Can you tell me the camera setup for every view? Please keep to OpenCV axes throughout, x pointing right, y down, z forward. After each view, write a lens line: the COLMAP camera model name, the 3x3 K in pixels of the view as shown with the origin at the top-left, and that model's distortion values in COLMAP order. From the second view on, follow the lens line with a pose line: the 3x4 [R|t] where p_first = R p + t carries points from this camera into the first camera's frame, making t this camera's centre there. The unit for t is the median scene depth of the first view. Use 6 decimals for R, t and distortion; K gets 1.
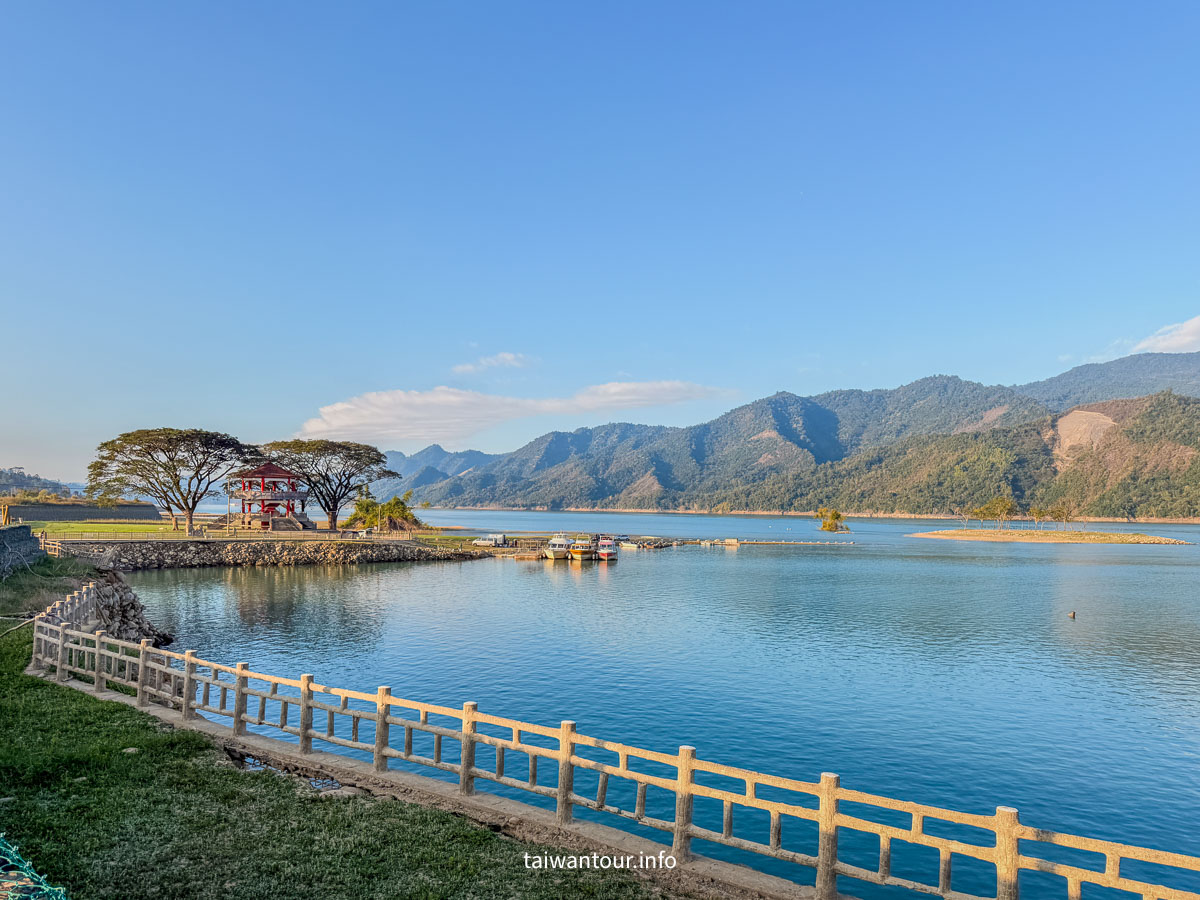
lens RADIAL K [[827.2, 0, 600.8], [0, 827.2, 452.9], [0, 0, 1]] dist [-0.030931, -0.005628]
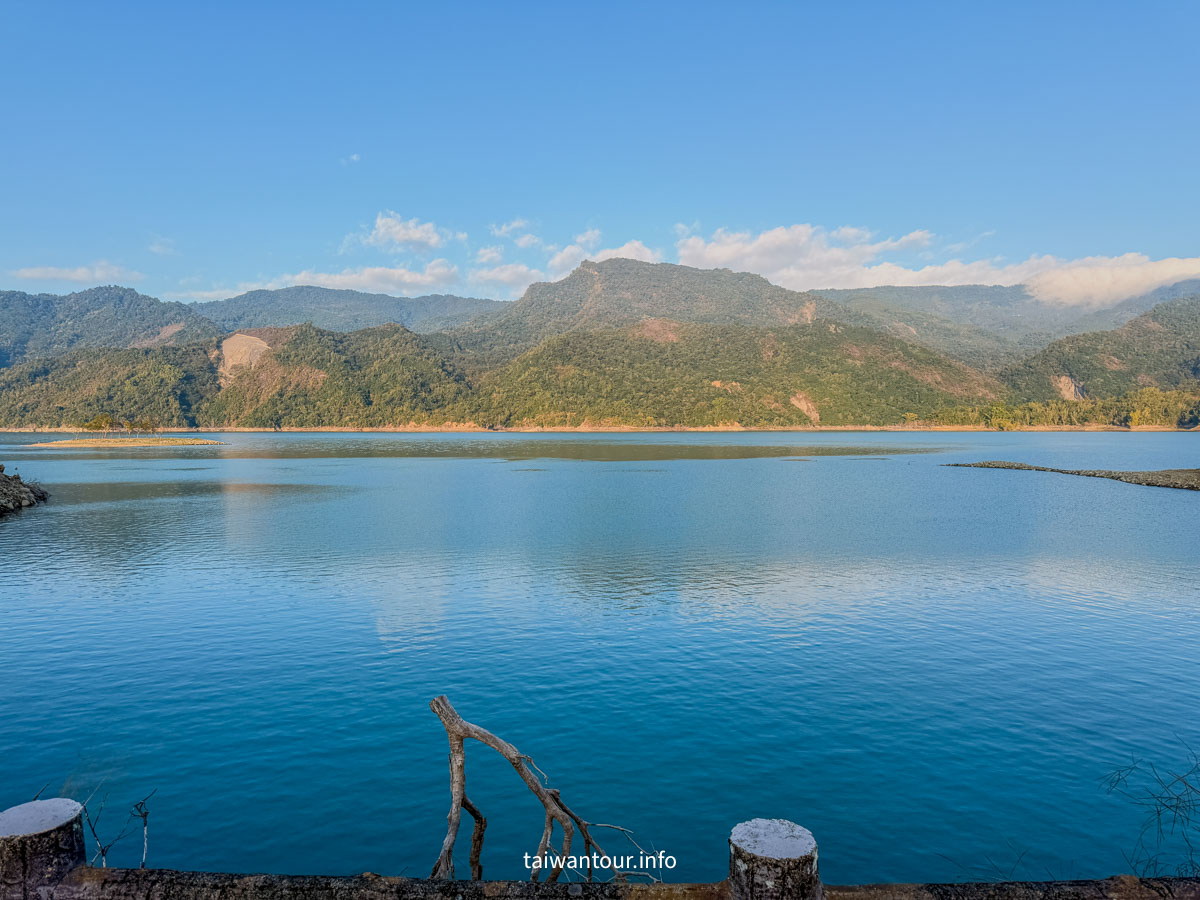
lens RADIAL K [[827.2, 0, 601.5], [0, 827.2, 459.7], [0, 0, 1]] dist [-0.030931, -0.005628]
pose [[0.613172, -0.050165, 0.788355, -0.015489], [-0.040894, 0.994628, 0.095097, -0.007375], [-0.788890, -0.090550, 0.607826, -0.102706]]
